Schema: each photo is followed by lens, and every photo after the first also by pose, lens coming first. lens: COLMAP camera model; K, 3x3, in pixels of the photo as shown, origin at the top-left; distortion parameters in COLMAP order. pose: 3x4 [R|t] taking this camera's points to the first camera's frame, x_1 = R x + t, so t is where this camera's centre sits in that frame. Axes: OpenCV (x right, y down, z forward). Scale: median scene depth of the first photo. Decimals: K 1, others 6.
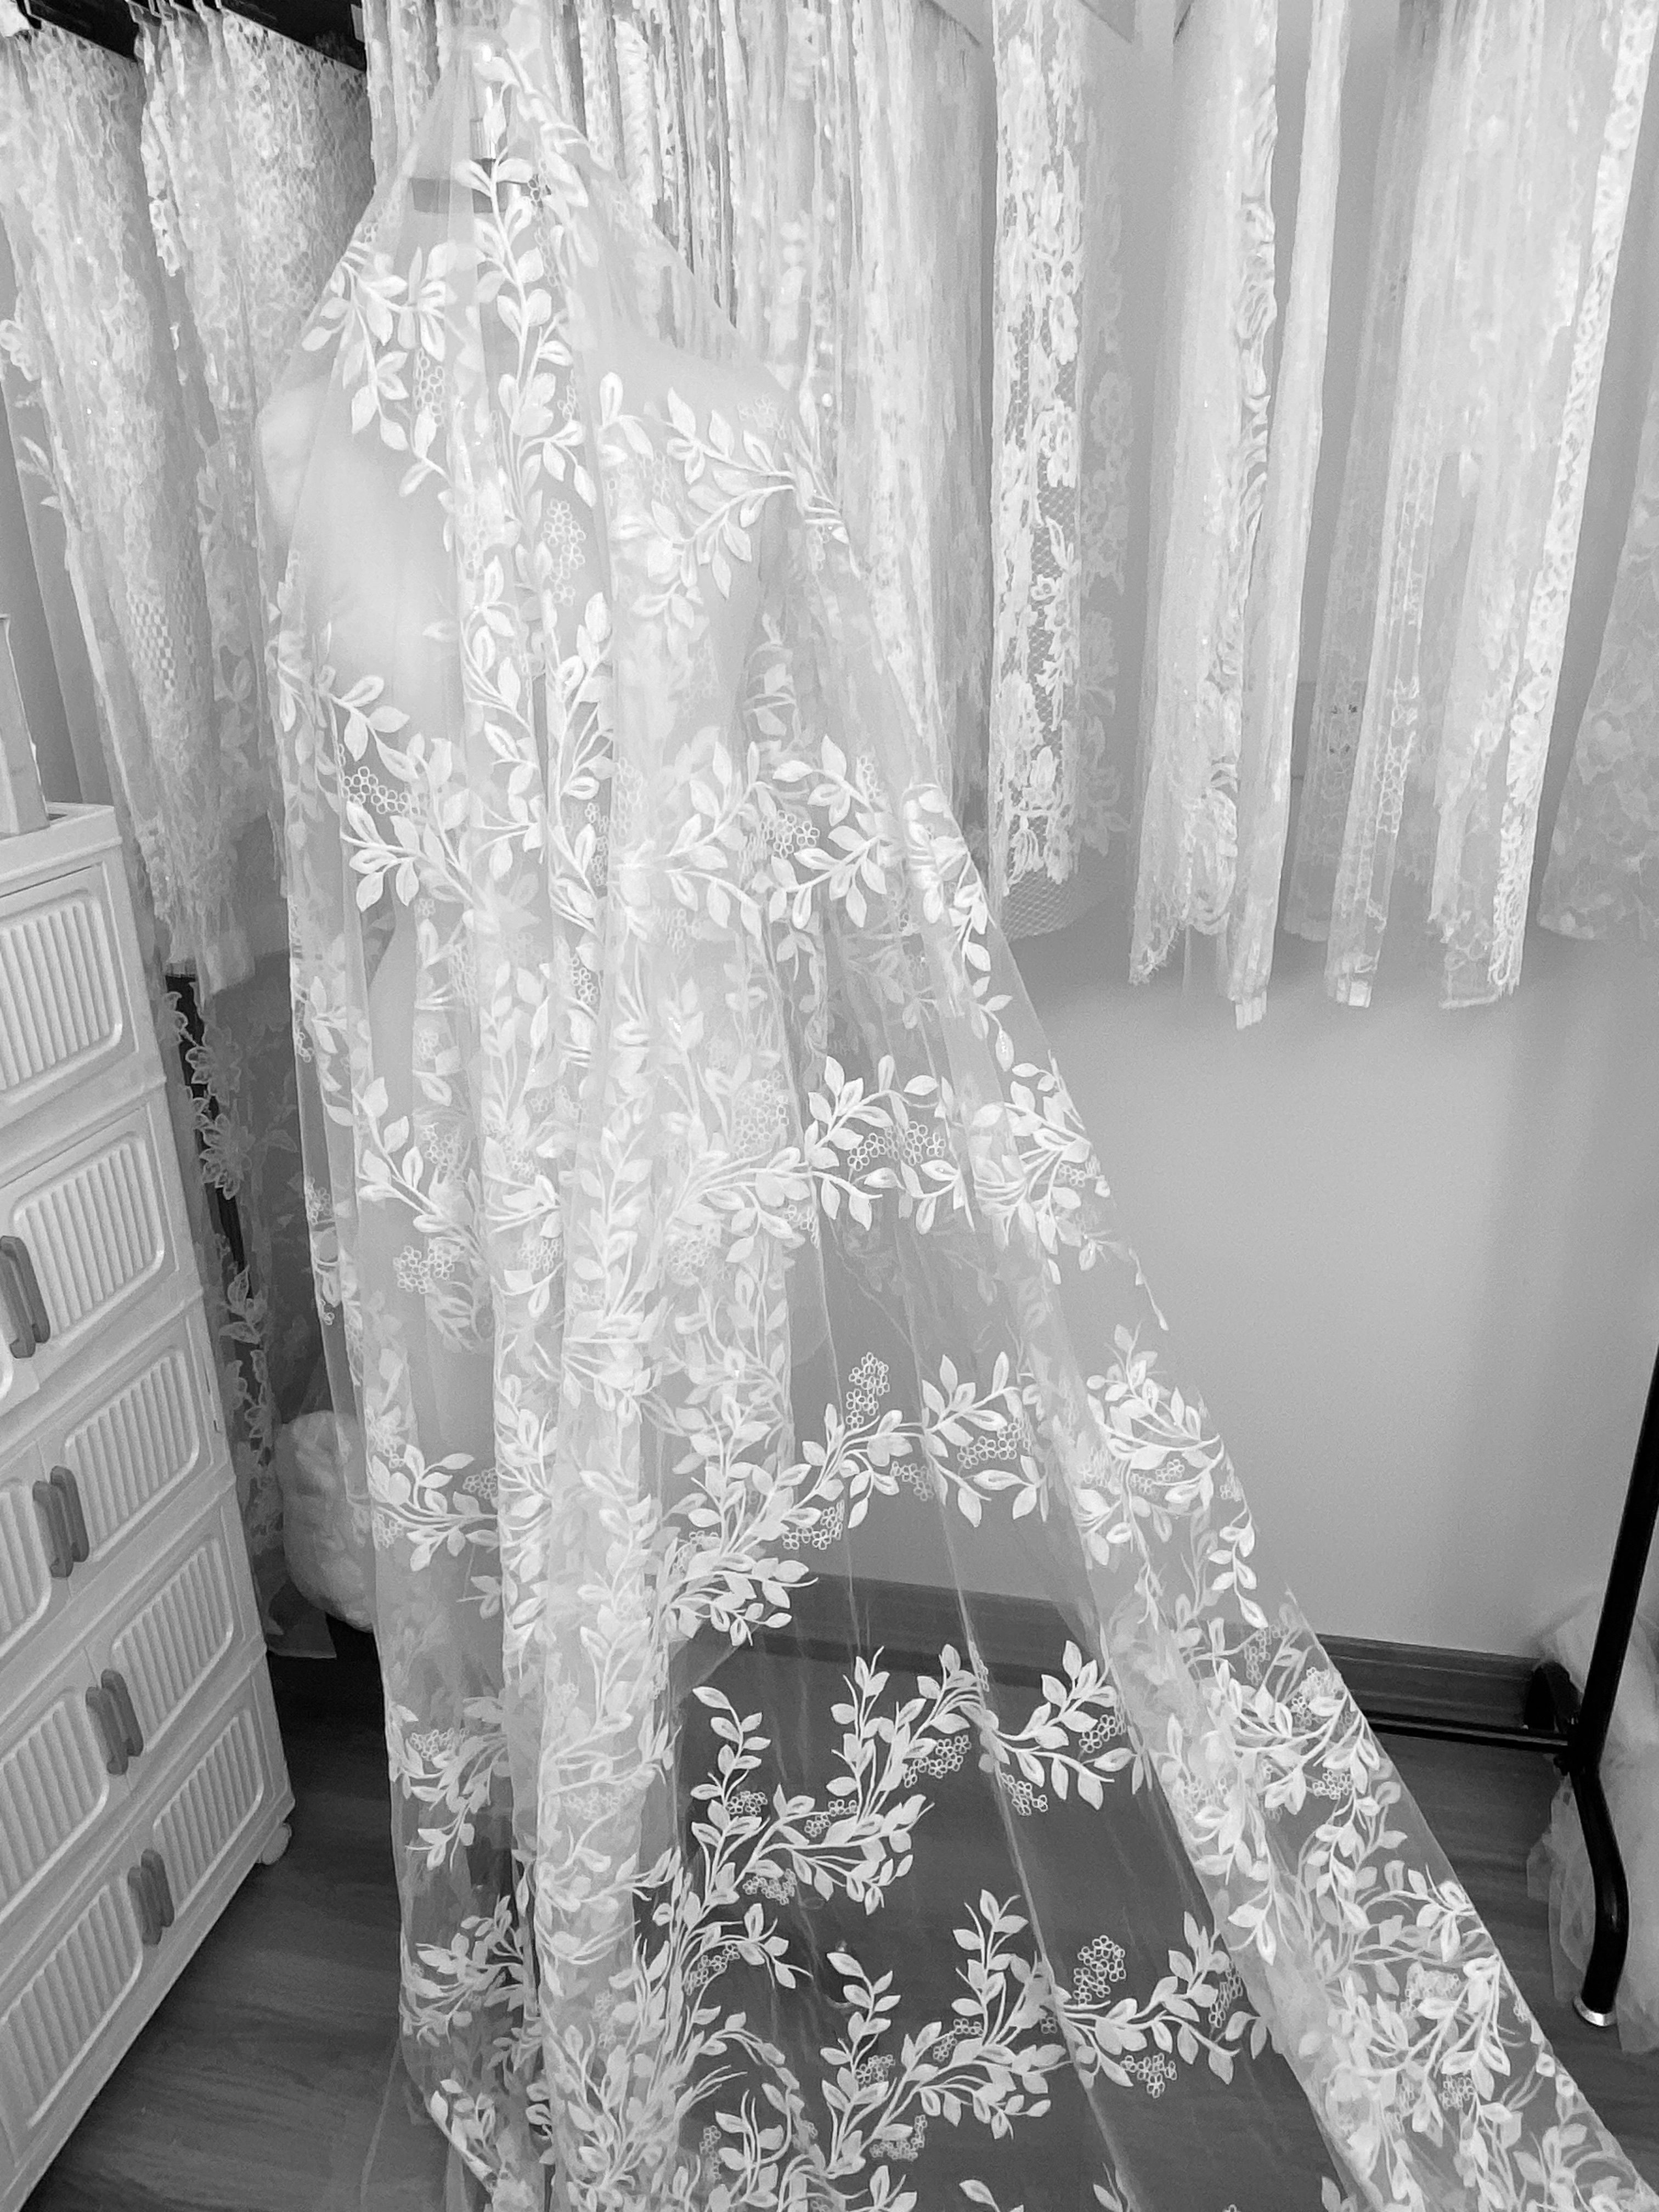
lens RADIAL K [[1478.5, 0, 832.7], [0, 1478.5, 1107.9], [0, 0, 1]] dist [-0.010558, -0.017000]
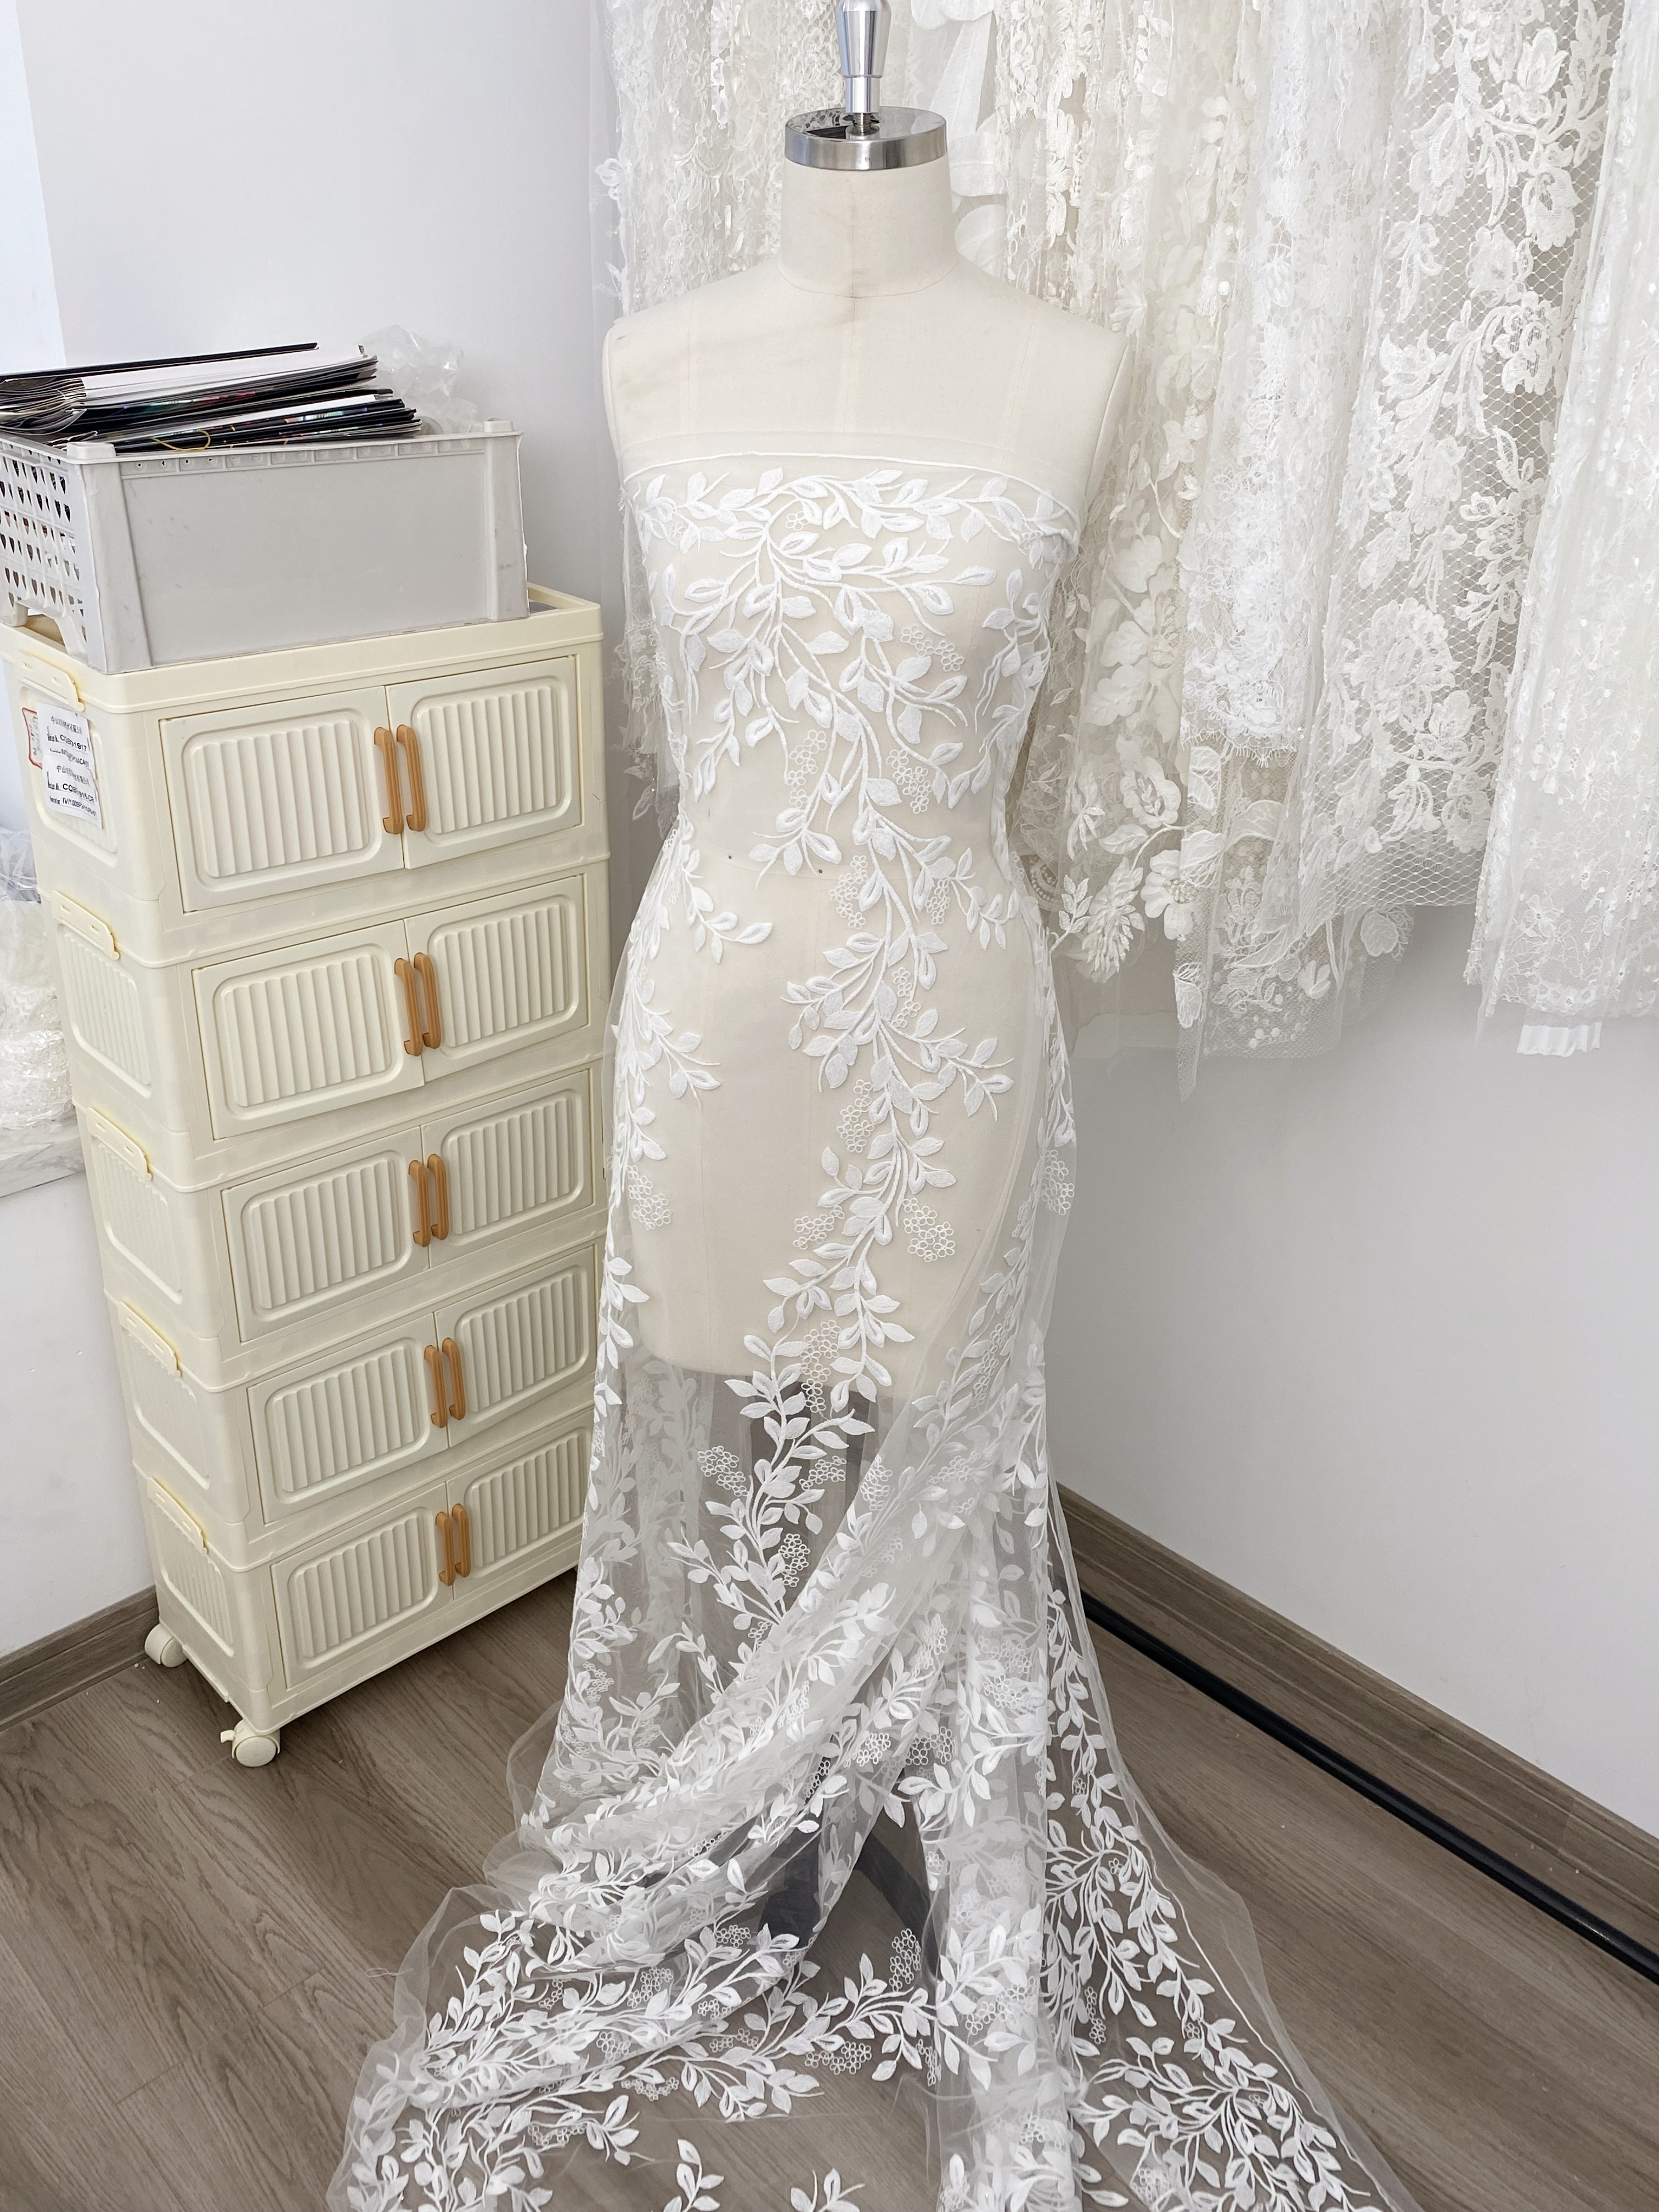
lens RADIAL K [[1828.1, 0, 826.7], [0, 1828.1, 1103.5], [0, 0, 1]] dist [-0.018882, -0.020166]
pose [[0.821407, 0.277042, -0.498536, 0.455768], [-0.241985, 0.960810, 0.135229, -0.071200], [0.516463, 0.009560, 0.856256, -0.097807]]
